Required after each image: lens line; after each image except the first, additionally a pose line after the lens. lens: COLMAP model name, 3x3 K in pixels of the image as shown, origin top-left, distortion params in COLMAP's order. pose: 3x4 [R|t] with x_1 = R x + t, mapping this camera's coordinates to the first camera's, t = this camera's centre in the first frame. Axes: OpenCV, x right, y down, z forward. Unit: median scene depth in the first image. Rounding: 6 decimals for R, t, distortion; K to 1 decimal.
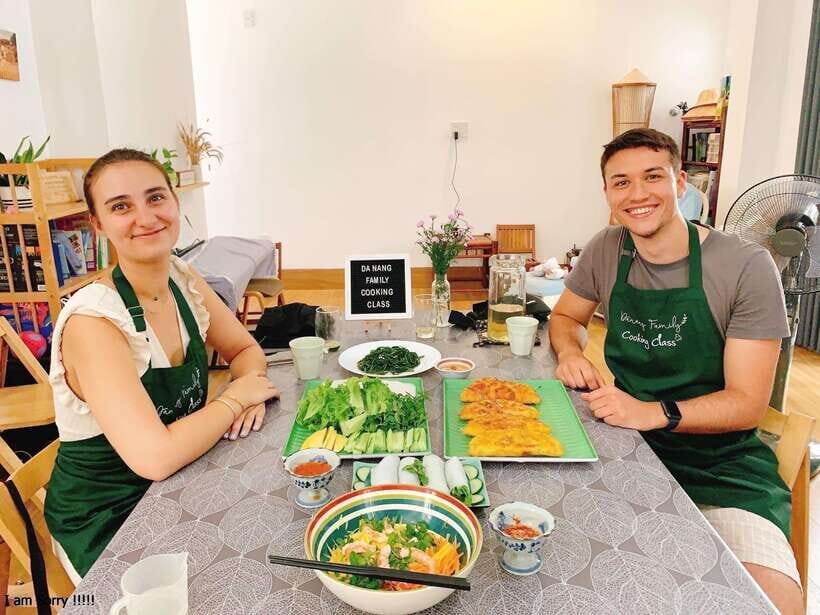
lens RADIAL K [[641.6, 0, 412.4], [0, 641.6, 306.6], [0, 0, 1]] dist [0.040848, -0.054241]
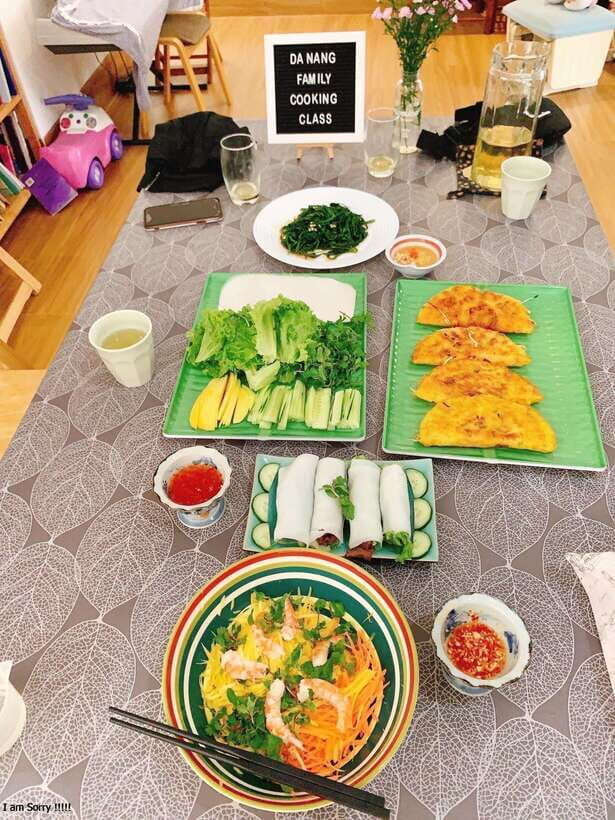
lens RADIAL K [[641.6, 0, 303.0], [0, 641.6, 417.4], [0, 0, 1]] dist [0.040848, -0.054241]
pose [[0.994095, 0.051502, -0.095508, 0.023907], [0.008204, 0.841990, 0.539430, -0.155541], [0.108199, -0.537029, 0.836596, 0.353438]]
